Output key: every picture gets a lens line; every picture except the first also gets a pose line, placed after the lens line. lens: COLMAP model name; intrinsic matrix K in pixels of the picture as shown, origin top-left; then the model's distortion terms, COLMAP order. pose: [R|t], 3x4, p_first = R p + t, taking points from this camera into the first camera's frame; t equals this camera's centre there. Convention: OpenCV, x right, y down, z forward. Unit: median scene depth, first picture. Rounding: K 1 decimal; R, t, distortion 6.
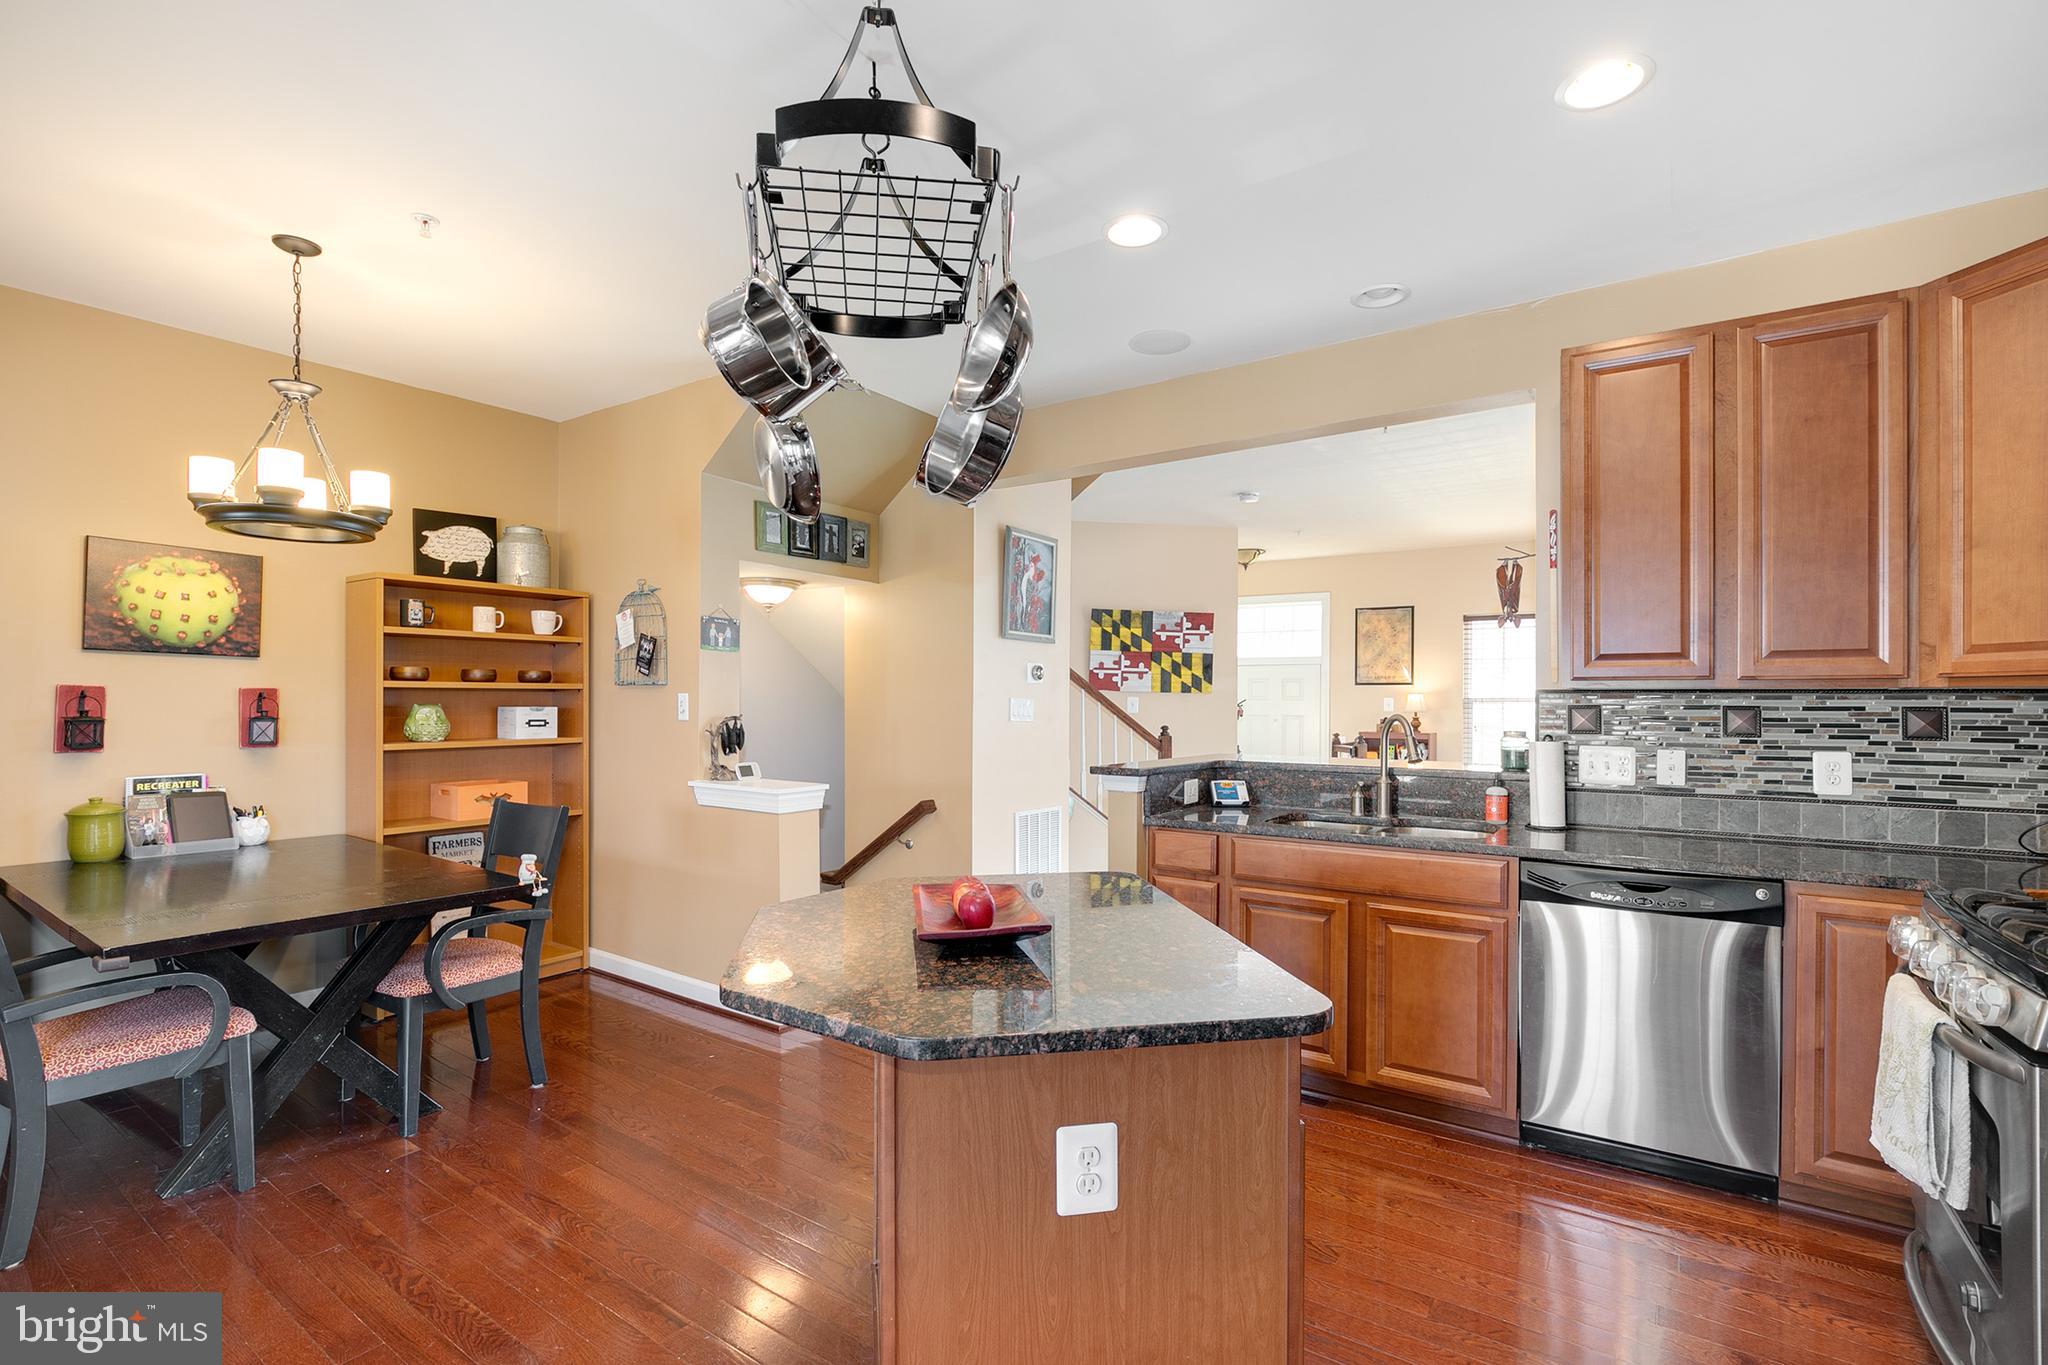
lens RADIAL K [[928.4, 0, 1036.2], [0, 928.4, 699.5], [0, 0, 1]] dist [-0.015633, 0.004174]
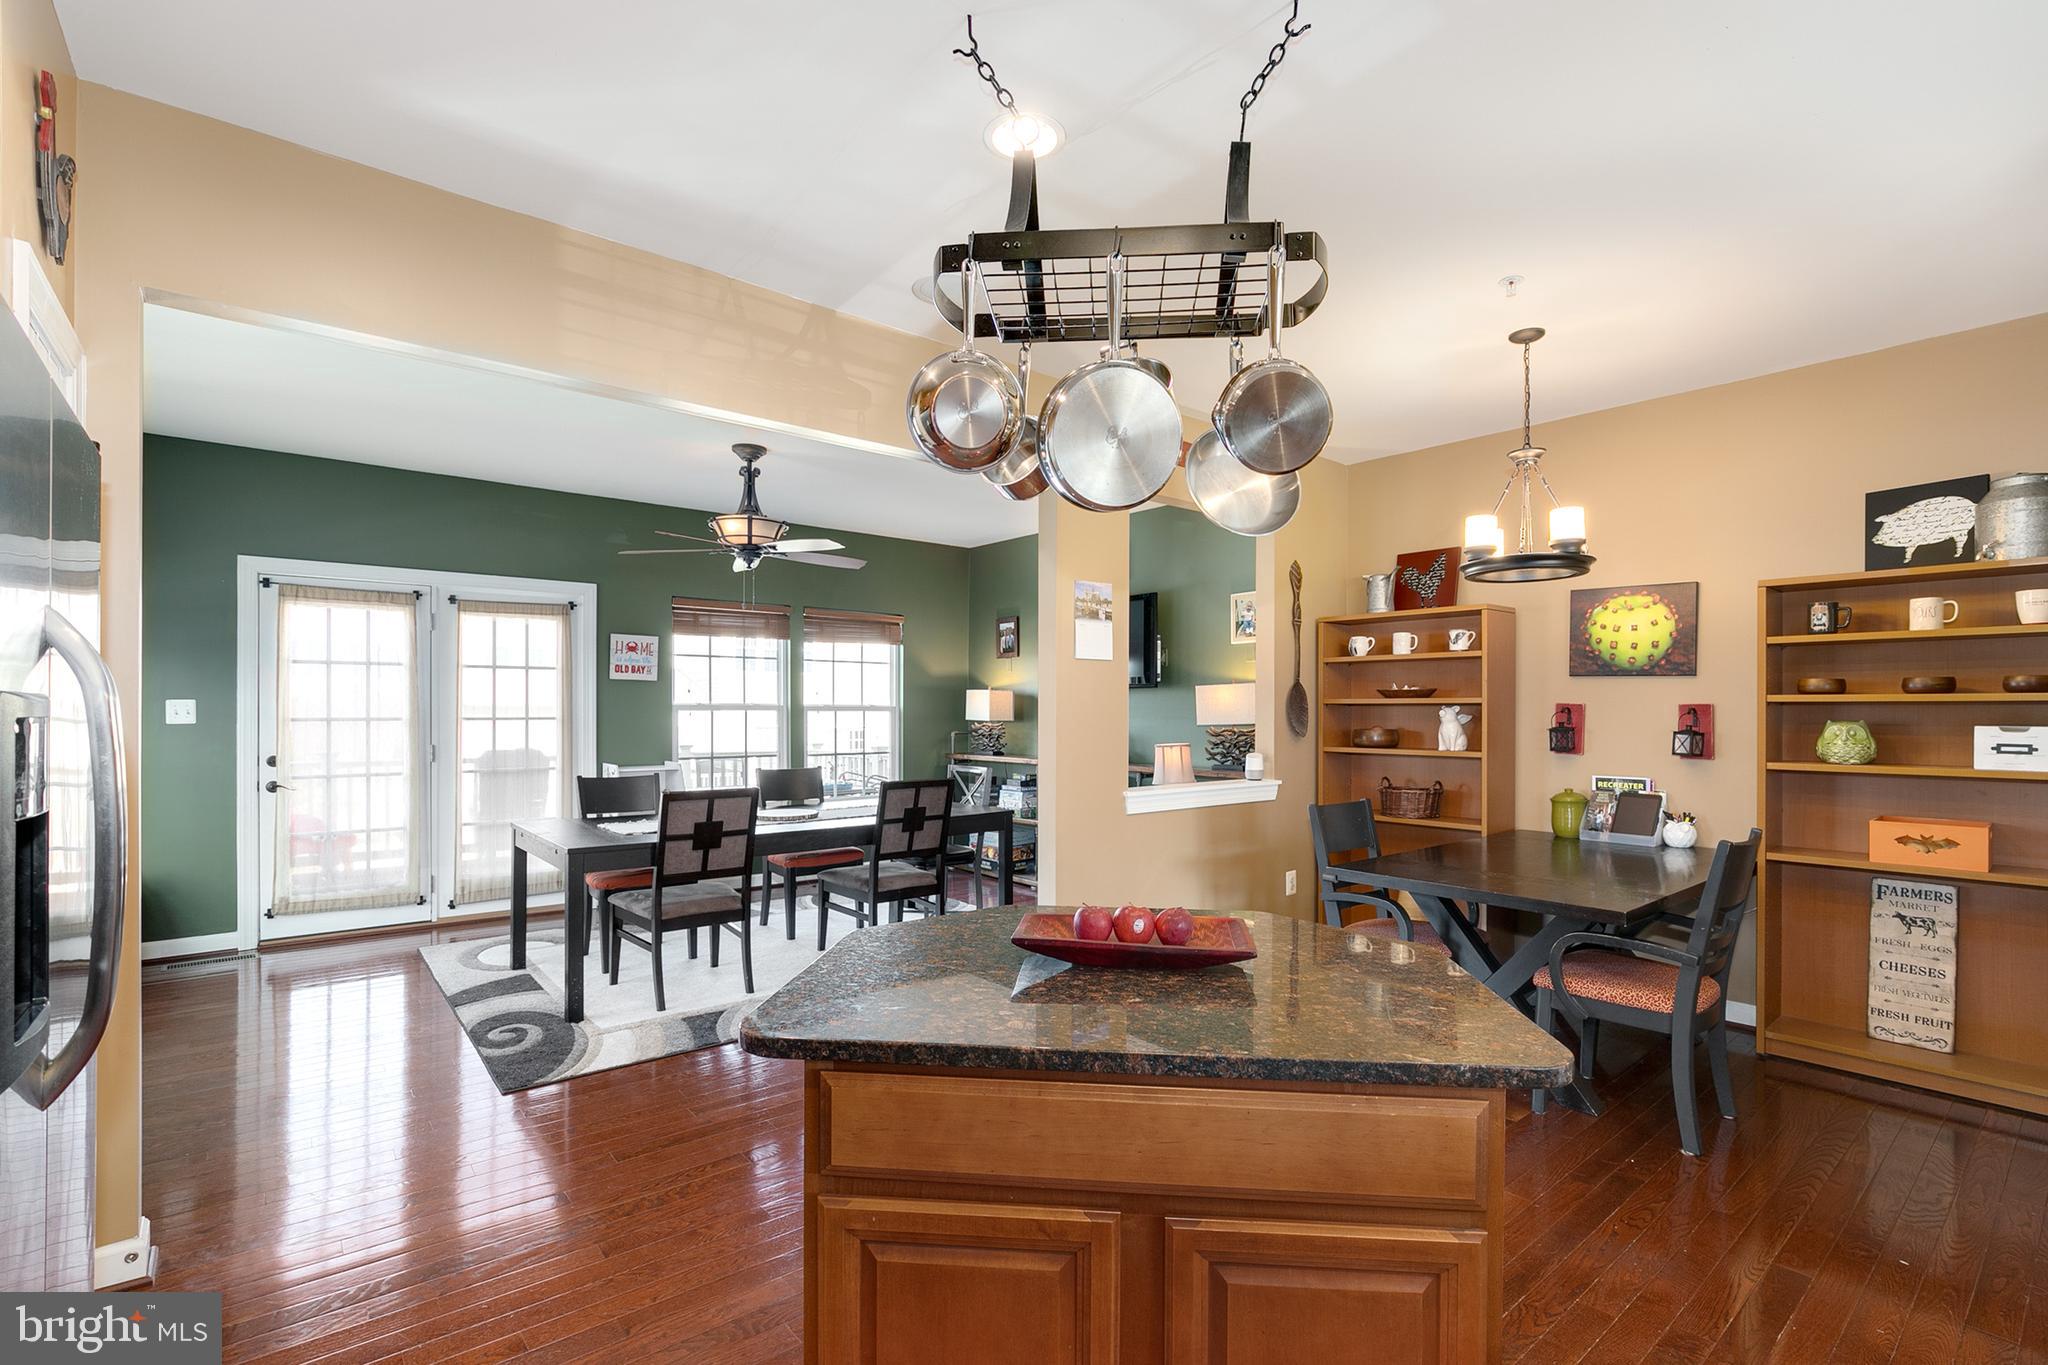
lens RADIAL K [[928.4, 0, 1033.0], [0, 928.4, 710.8], [0, 0, 1]] dist [-0.015633, 0.004174]
pose [[-0.267424, -0.003177, -0.963574, 0.414753], [-0.003536, 0.999991, -0.002316, 0.000799], [0.963572, 0.002788, -0.267433, 0.550762]]
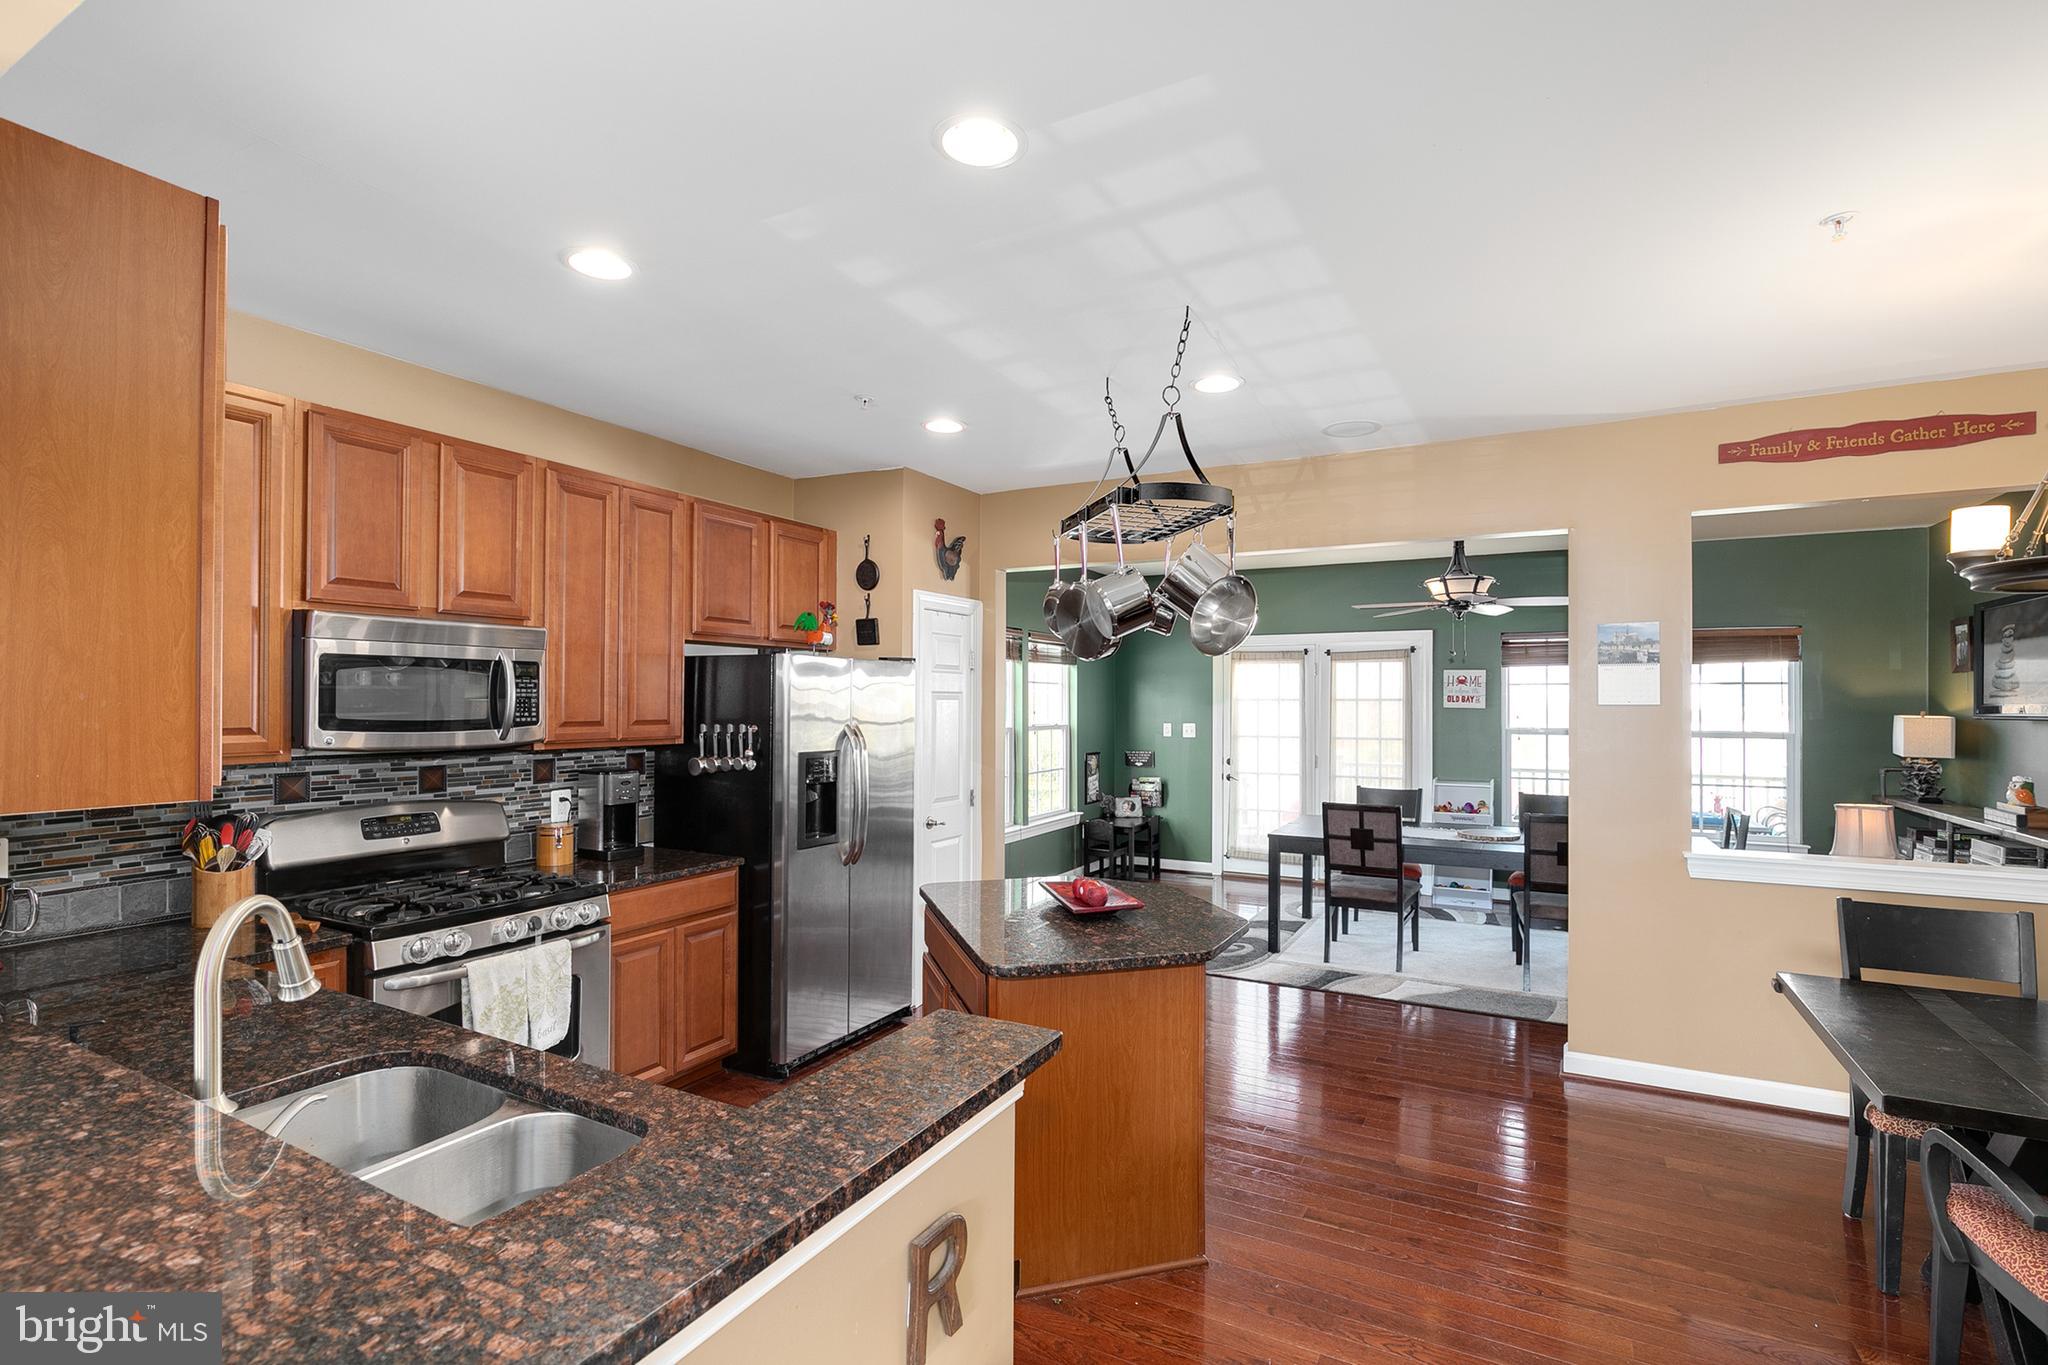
lens RADIAL K [[928.4, 0, 1035.1], [0, 928.4, 698.7], [0, 0, 1]] dist [-0.015633, 0.004174]
pose [[-0.993730, -0.007784, -0.111539, 0.107369], [-0.007112, 0.999954, -0.006423, -0.059281], [0.111584, -0.005589, -0.993739, 1.284296]]
